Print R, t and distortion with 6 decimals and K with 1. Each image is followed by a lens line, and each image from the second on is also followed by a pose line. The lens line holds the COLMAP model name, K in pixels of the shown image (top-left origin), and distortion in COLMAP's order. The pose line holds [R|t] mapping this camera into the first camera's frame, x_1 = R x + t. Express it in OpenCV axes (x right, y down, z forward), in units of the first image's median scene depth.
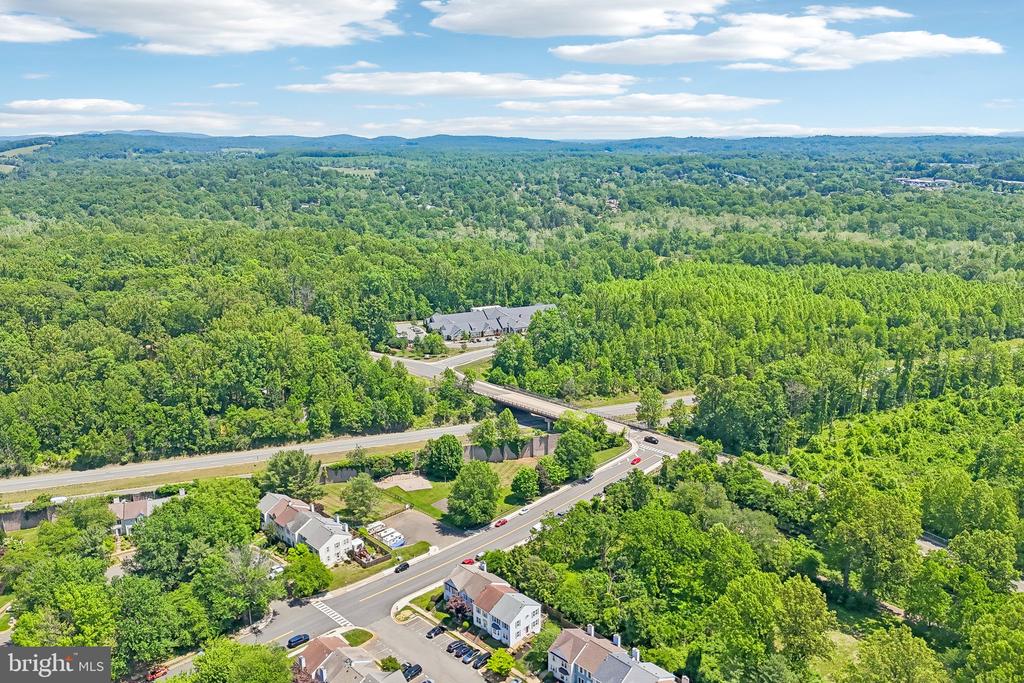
lens RADIAL K [[768.9, 0, 512.9], [0, 768.9, 343.4], [0, 0, 1]] dist [0.086711, -0.098935]
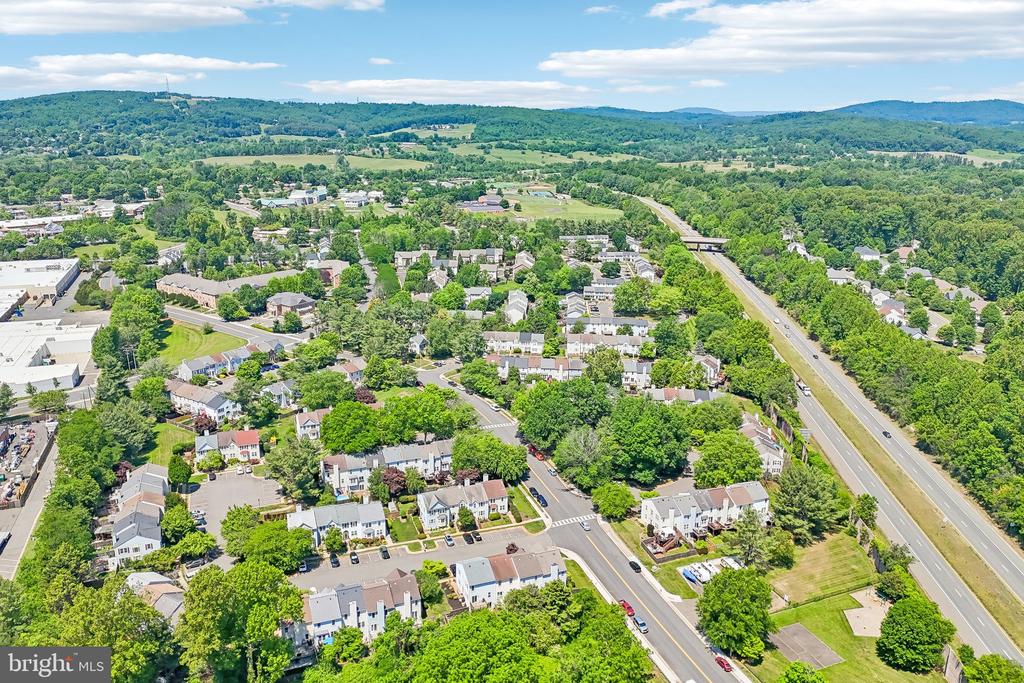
lens RADIAL K [[768.9, 0, 512.9], [0, 768.9, 343.4], [0, 0, 1]] dist [0.086711, -0.098935]
pose [[-0.397189, 0.266688, -0.878133, 0.529424], [-0.249334, 0.889499, 0.382916, -0.221514], [0.883217, 0.371039, -0.286805, 0.797434]]
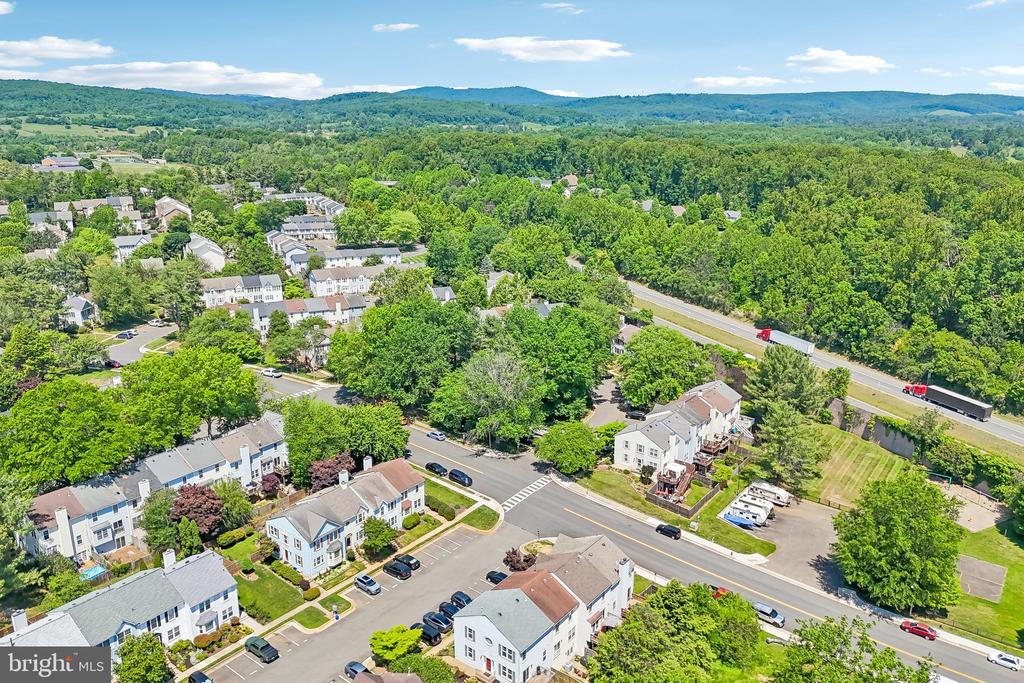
lens RADIAL K [[768.9, 0, 512.9], [0, 768.9, 343.4], [0, 0, 1]] dist [0.086711, -0.098935]
pose [[0.129703, 0.300259, -0.944998, 0.288030], [-0.266705, 0.928490, 0.258408, 0.020000], [0.955011, 0.218519, 0.200508, 0.557840]]
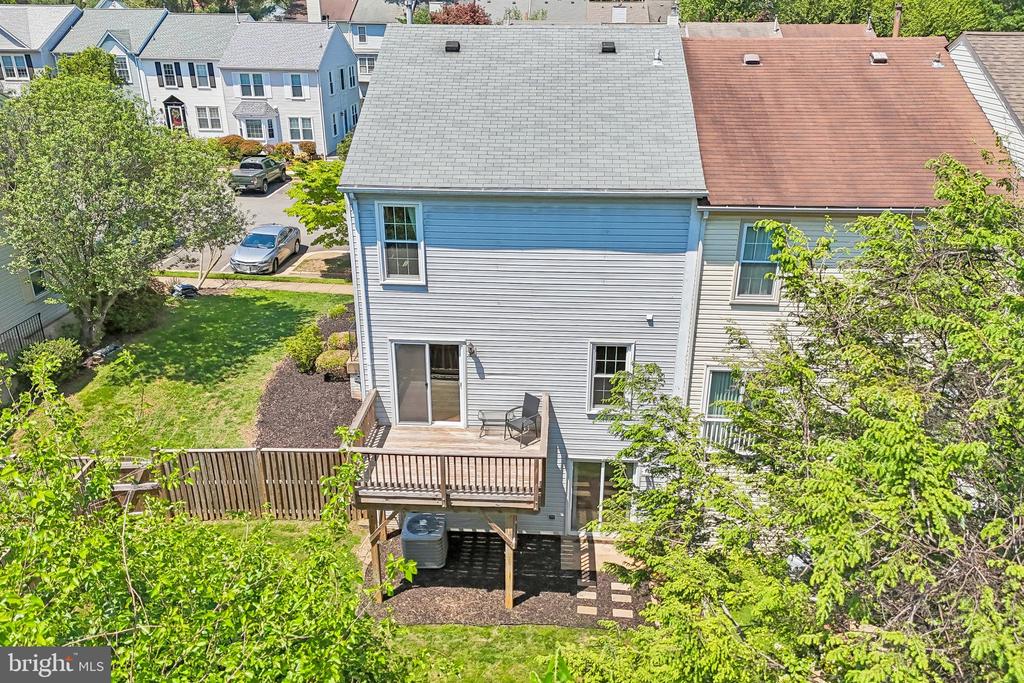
lens RADIAL K [[768.9, 0, 512.9], [0, 768.9, 343.4], [0, 0, 1]] dist [0.086711, -0.098935]
pose [[-0.744595, 0.265031, -0.612647, 0.049455], [-0.175146, 0.808075, 0.562441, 0.198072], [0.644129, 0.526093, -0.555269, 0.693985]]
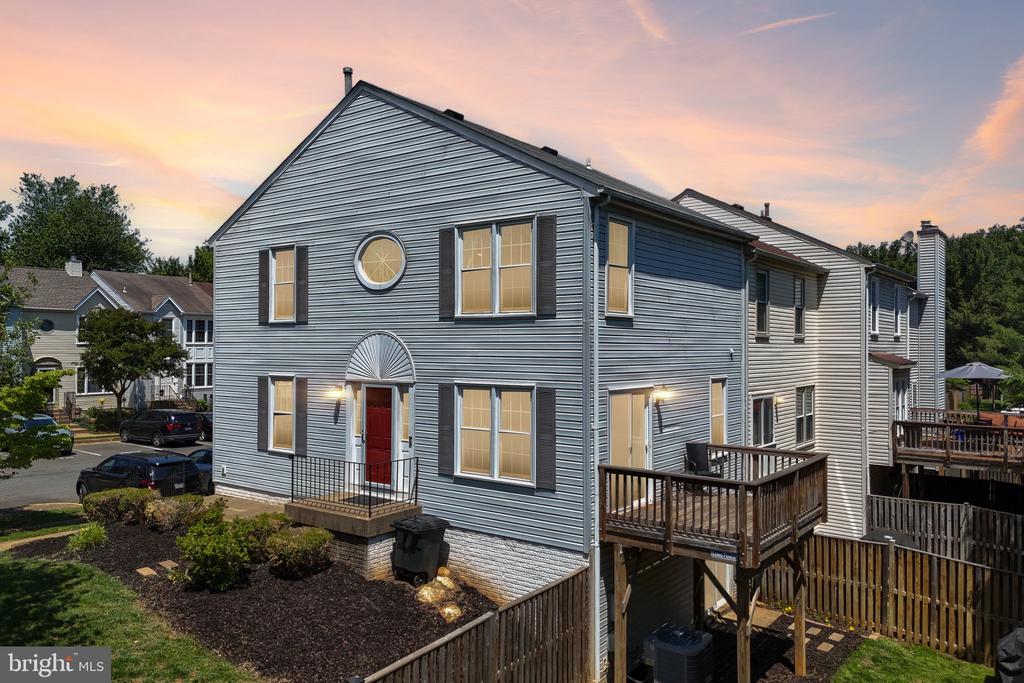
lens RADIAL K [[752.3, 0, 510.9], [0, 752.3, 342.6], [0, 0, 1]] dist [0.080893, -0.087270]
pose [[0.142025, 0.006235, -0.989843, 0.063590], [-0.266260, 0.963365, -0.032136, 0.230989], [0.953381, 0.268120, 0.138482, 0.644971]]
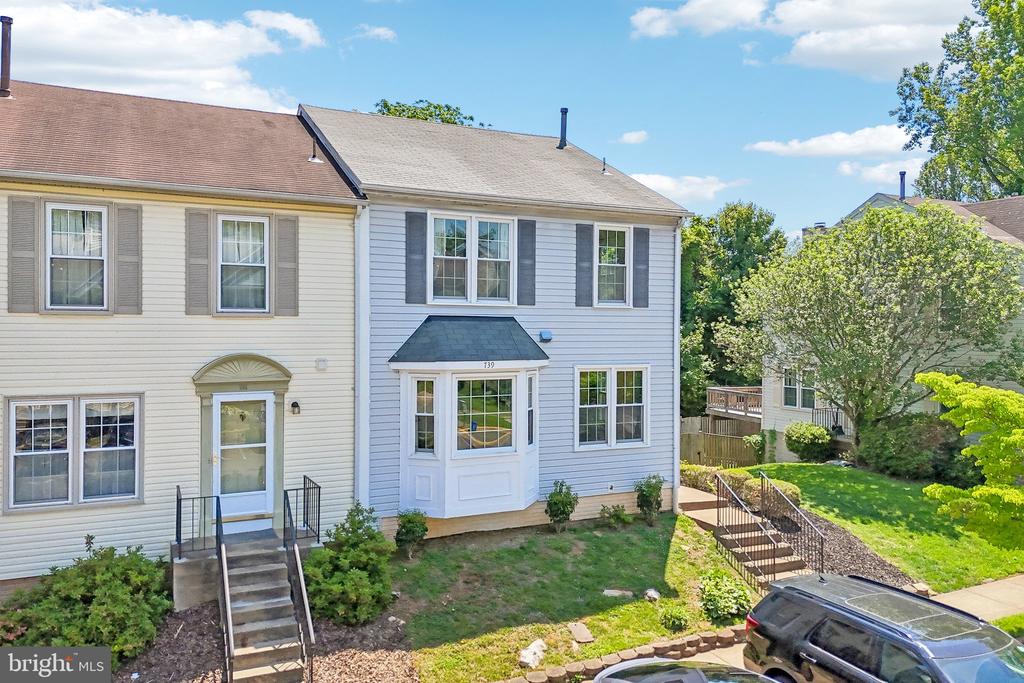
lens RADIAL K [[768.9, 0, 512.9], [0, 768.9, 343.4], [0, 0, 1]] dist [0.086711, -0.098935]
pose [[0.328839, 0.002528, 0.944383, -0.059456], [0.243356, 0.965998, -0.087323, 0.238351], [-0.912493, 0.258536, 0.317043, 0.623664]]
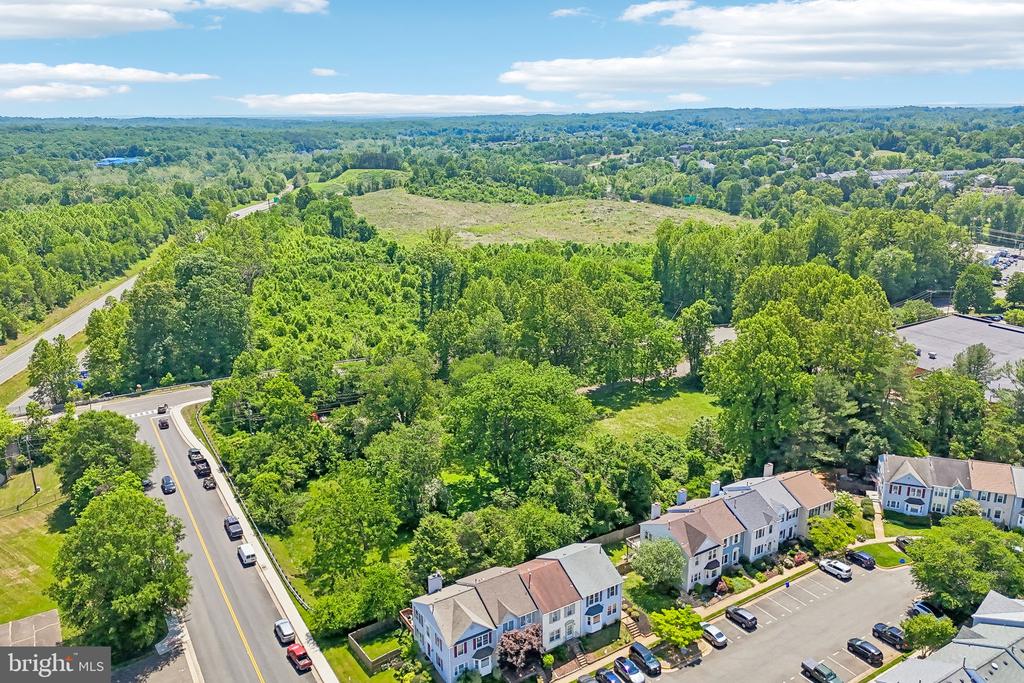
lens RADIAL K [[768.9, 0, 512.9], [0, 768.9, 343.4], [0, 0, 1]] dist [0.086711, -0.098935]
pose [[0.230709, -0.273869, 0.933686, -0.322698], [0.262884, 0.941431, 0.211184, 0.033133], [-0.936838, 0.196729, 0.289193, 0.549302]]
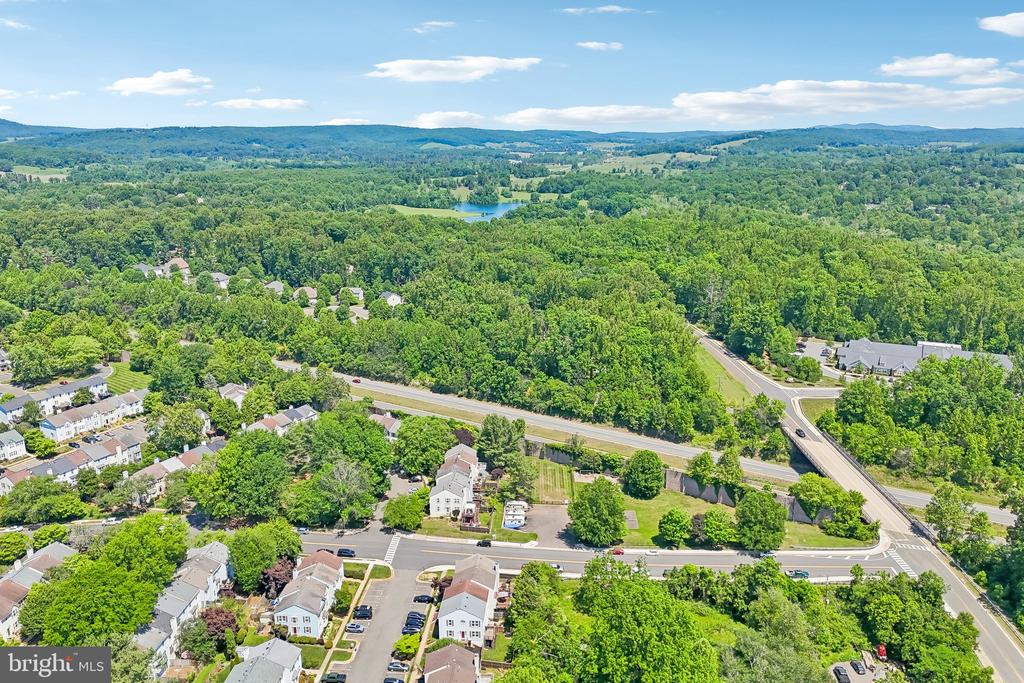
lens RADIAL K [[768.9, 0, 512.9], [0, 768.9, 343.4], [0, 0, 1]] dist [0.086711, -0.098935]
pose [[0.661283, 0.202369, -0.722324, 0.450504], [-0.197861, 0.975878, 0.092265, -0.062409], [0.723572, 0.081907, 0.685372, 0.218775]]
